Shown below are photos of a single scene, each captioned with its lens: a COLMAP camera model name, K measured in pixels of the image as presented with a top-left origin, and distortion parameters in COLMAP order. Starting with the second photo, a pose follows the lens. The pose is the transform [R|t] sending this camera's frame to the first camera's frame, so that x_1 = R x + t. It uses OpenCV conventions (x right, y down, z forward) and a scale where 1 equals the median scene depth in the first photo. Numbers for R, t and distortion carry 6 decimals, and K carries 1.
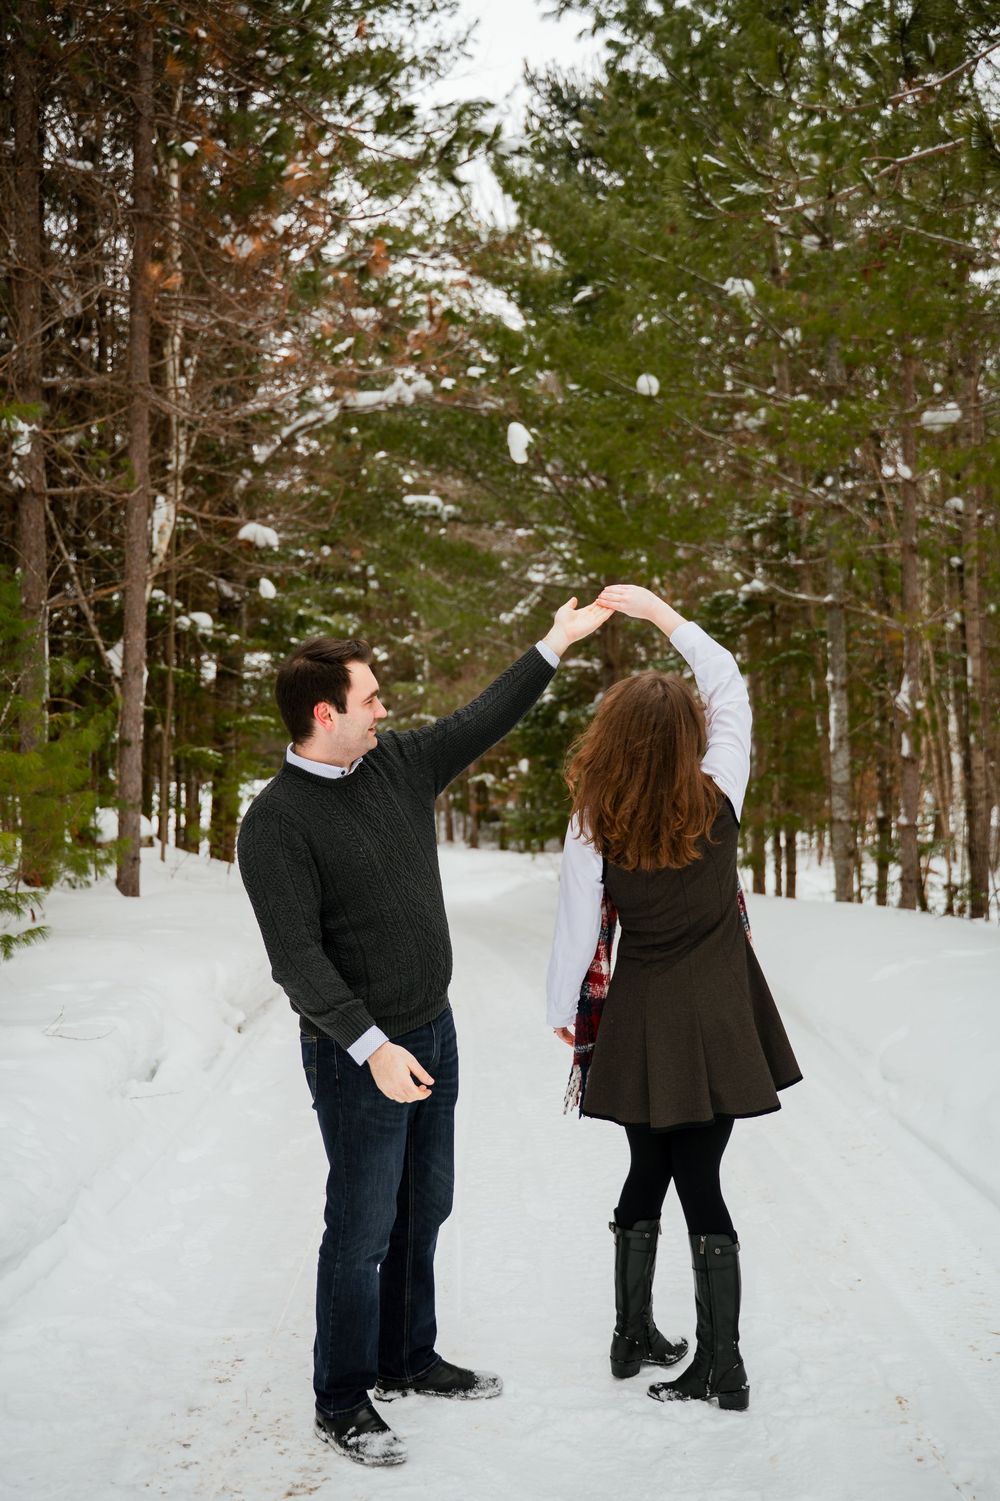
lens RADIAL K [[1551.9, 0, 522.0], [0, 1551.9, 767.6], [0, 0, 1]] dist [0.009431, -0.001304]
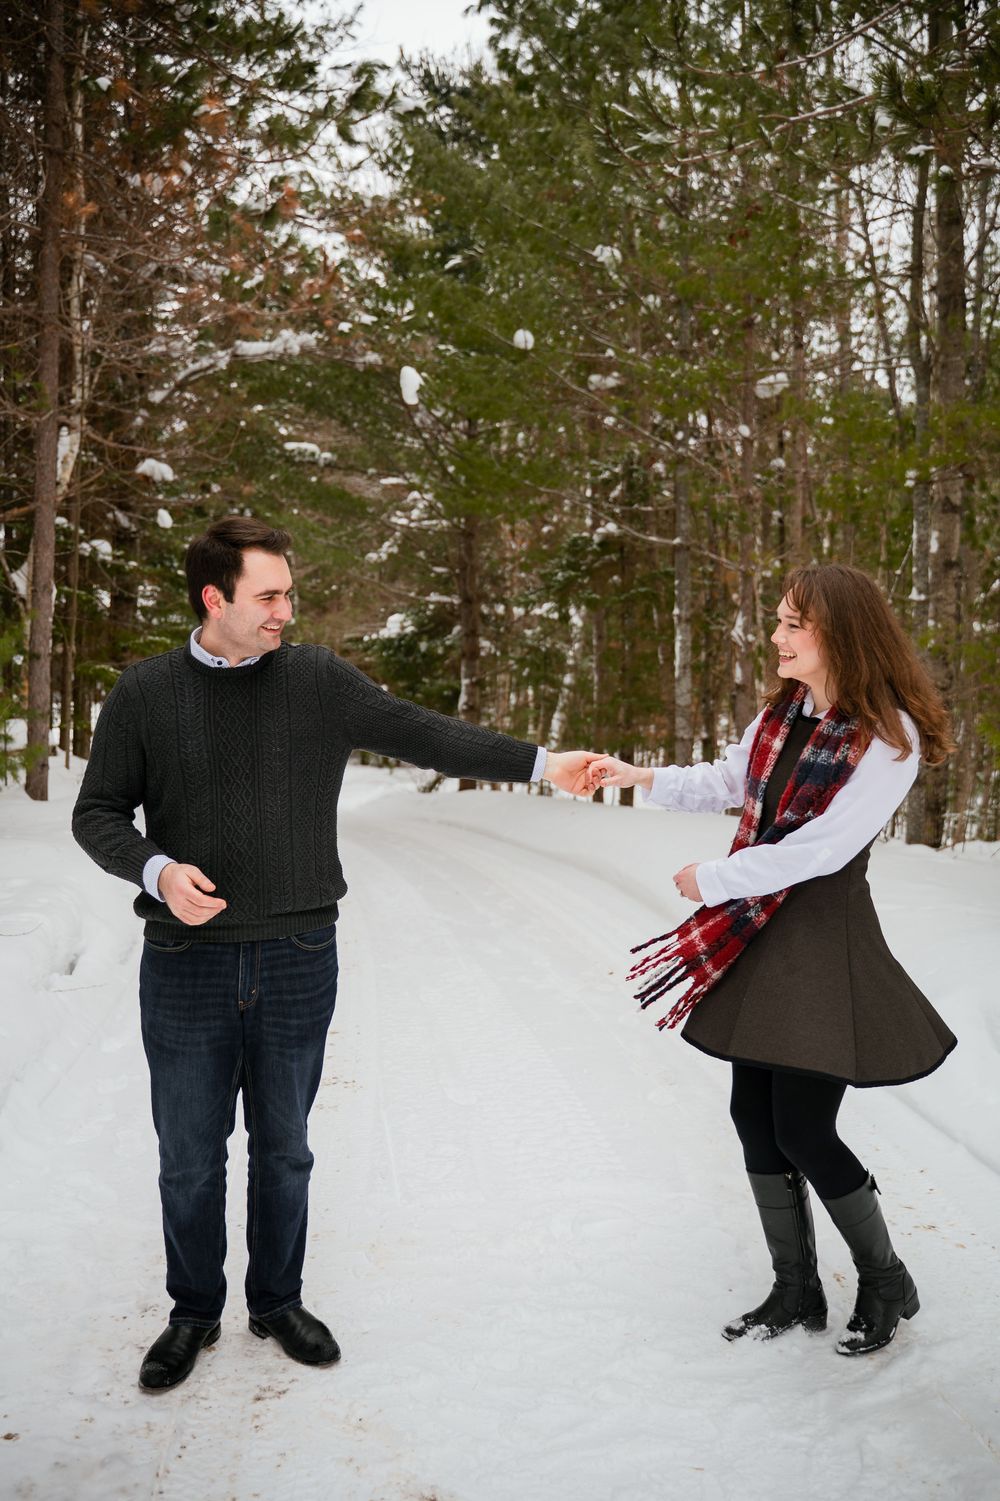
lens RADIAL K [[1324.5, 0, 500.0], [0, 1324.5, 750.5], [0, 0, 1]] dist [-0.003798, 0.013013]
pose [[0.994321, 0.011052, 0.105848, -0.027883], [-0.015156, 0.999161, 0.038055, 0.007546], [-0.105338, -0.039443, 0.993654, 0.052382]]
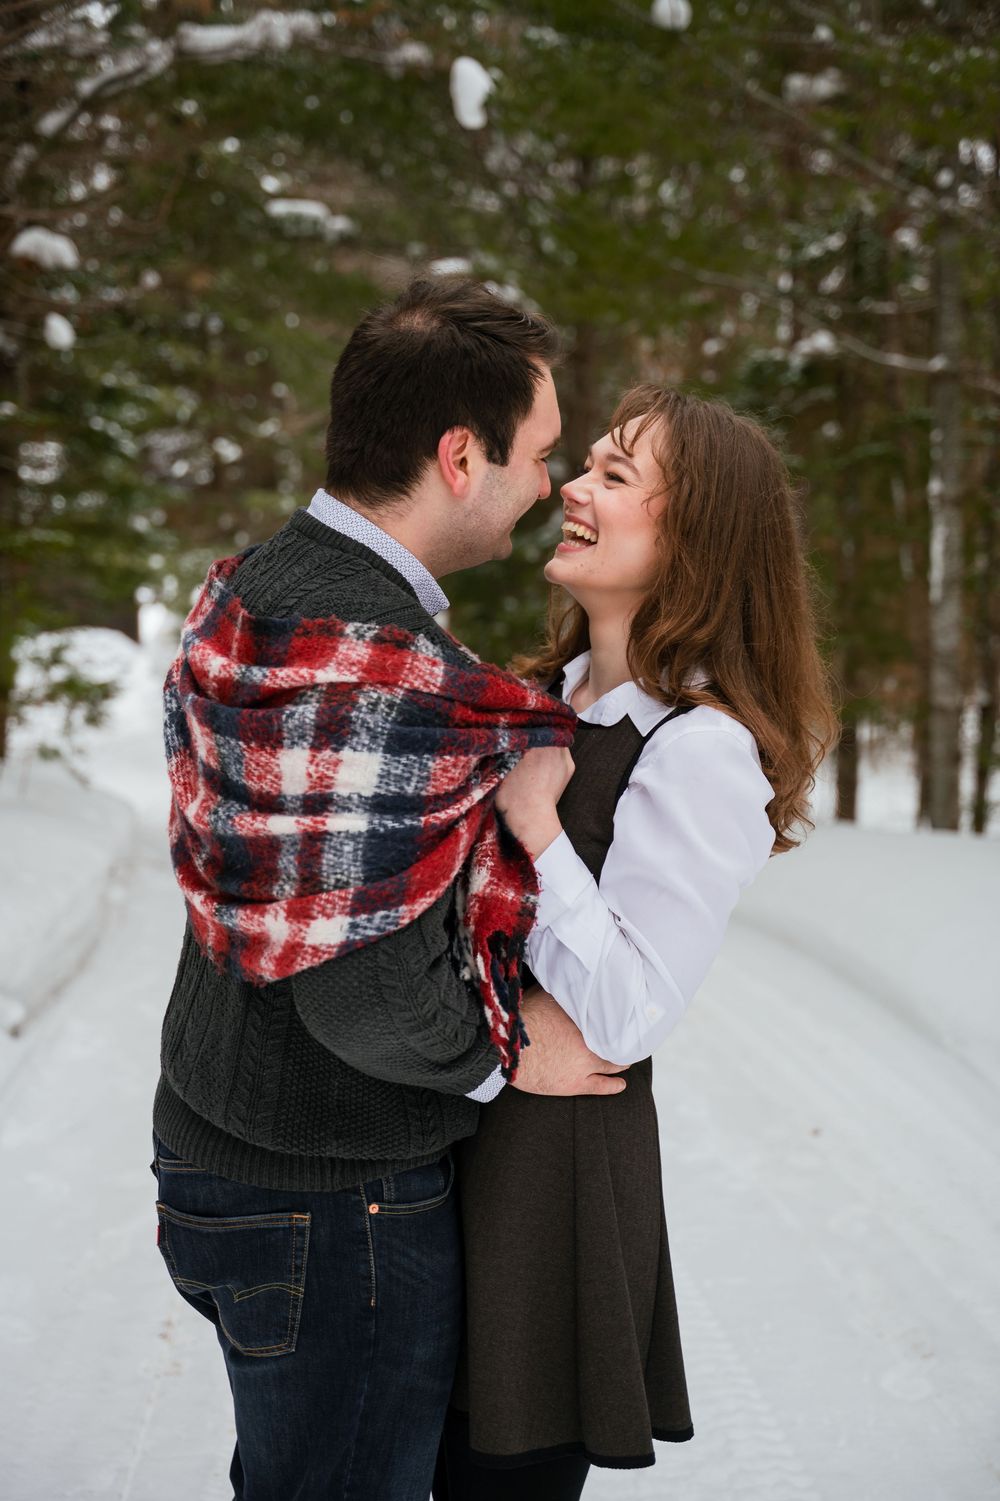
lens RADIAL K [[2161.5, 0, 500.0], [0, 2161.5, 750.5], [0, 0, 1]] dist [0.033392, 0.110596]
pose [[0.999018, 0.013429, 0.042213, -0.018726], [-0.015822, 0.998256, 0.056879, 0.002744], [-0.041376, -0.057491, 0.997488, 0.095371]]
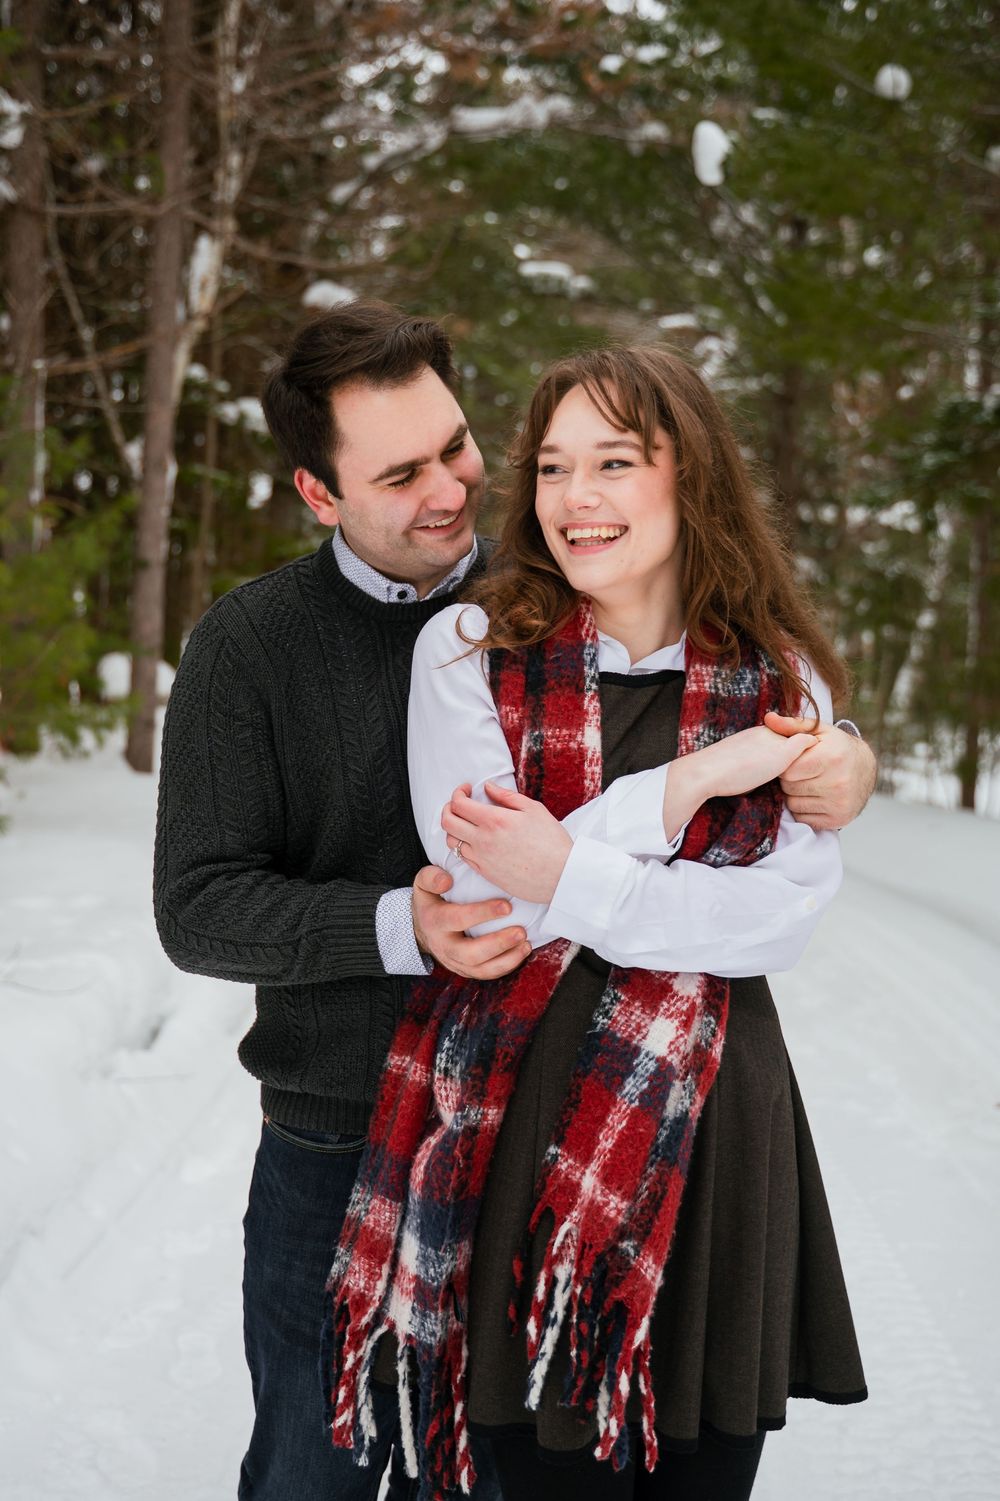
lens RADIAL K [[1806.3, 0, 446.5], [0, 1806.3, 754.7], [0, 0, 1]] dist [0.017678, 0.031752]
pose [[0.994377, 0.052945, -0.091710, -0.024449], [-0.046587, 0.996449, 0.070136, 0.005819], [0.095097, -0.065469, 0.993313, 0.132731]]
